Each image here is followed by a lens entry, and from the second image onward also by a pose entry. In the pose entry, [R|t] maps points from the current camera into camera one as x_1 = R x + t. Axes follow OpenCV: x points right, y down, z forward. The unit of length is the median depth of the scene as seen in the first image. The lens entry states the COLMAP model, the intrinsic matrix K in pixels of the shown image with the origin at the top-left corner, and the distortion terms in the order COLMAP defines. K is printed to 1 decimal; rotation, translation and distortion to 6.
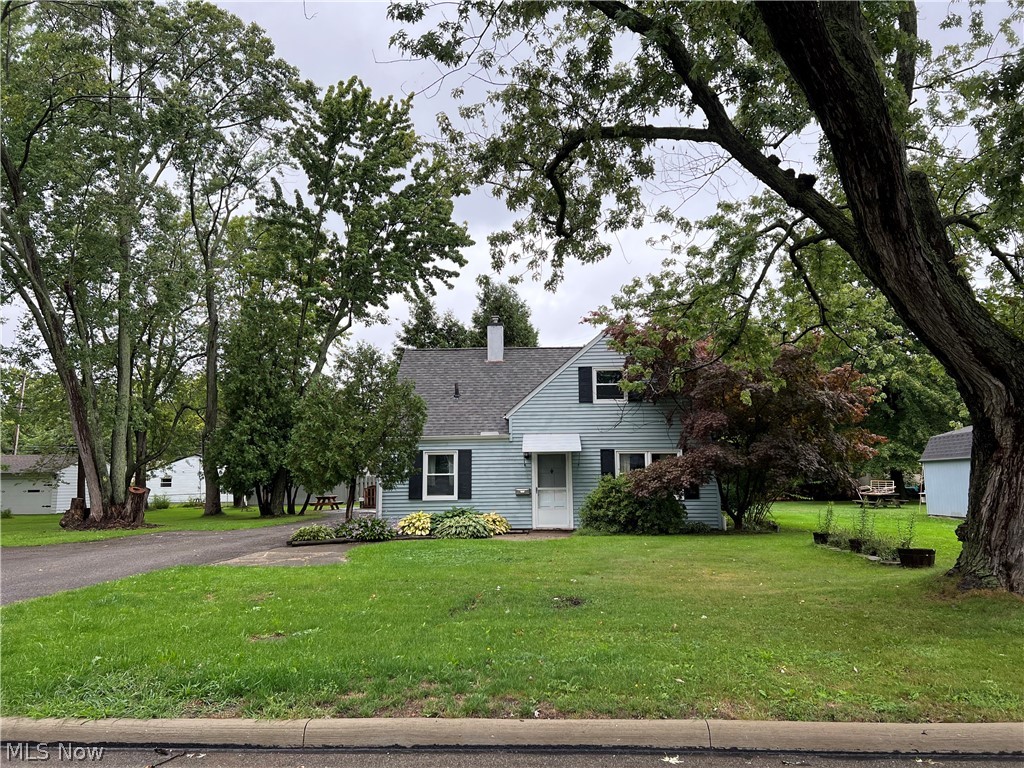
lens RADIAL K [[767.2, 0, 512.9], [0, 767.2, 382.0], [0, 0, 1]] dist [0.070708, -0.085348]
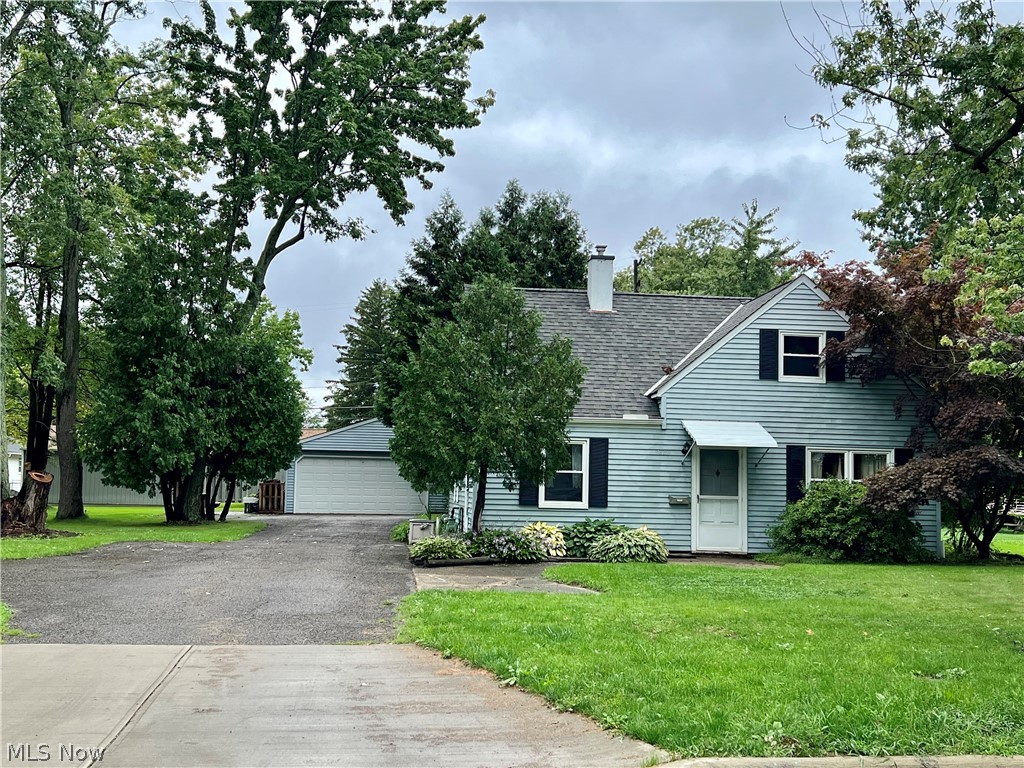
lens RADIAL K [[1181.2, 0, 505.5], [0, 1181.2, 384.5], [0, 0, 1]] dist [0.125317, -0.307653]
pose [[0.984136, 0.046281, 0.171273, -0.335564], [-0.054695, 0.997500, 0.044739, -0.004341], [-0.168774, -0.053397, 0.984207, -0.049689]]
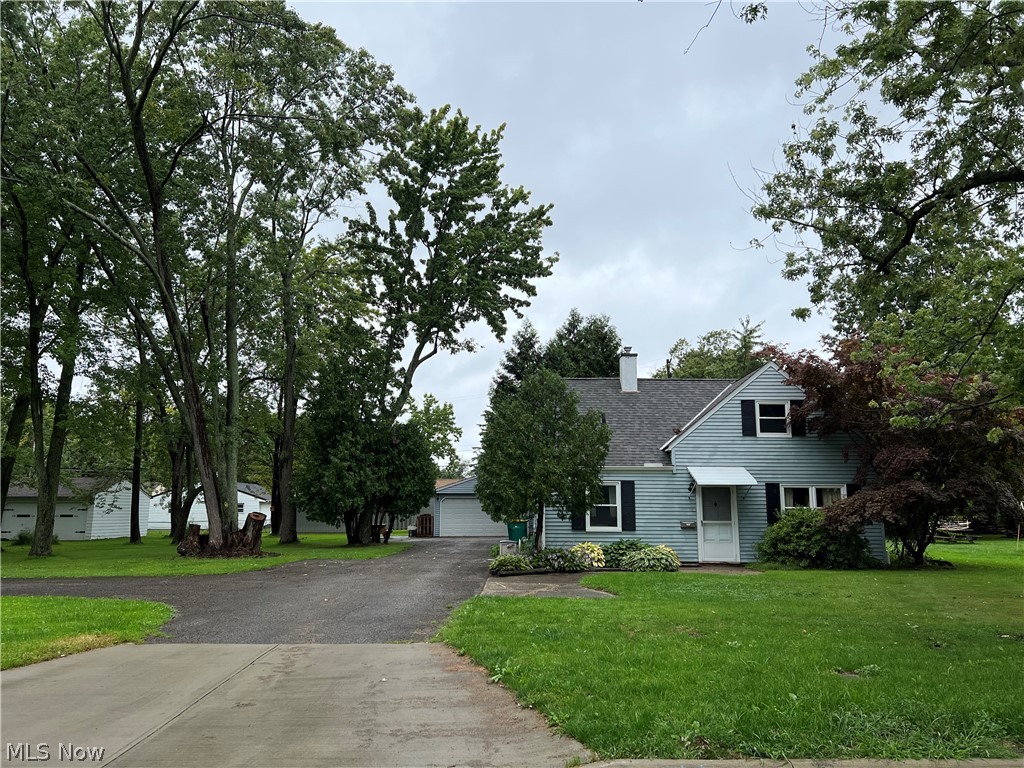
lens RADIAL K [[767.2, 0, 512.9], [0, 767.2, 382.0], [0, 0, 1]] dist [0.070708, -0.085348]
pose [[0.997893, 0.022846, 0.060722, -0.275196], [-0.020586, 0.999081, -0.037587, 0.000803], [-0.061525, 0.036258, 0.997447, 0.009923]]
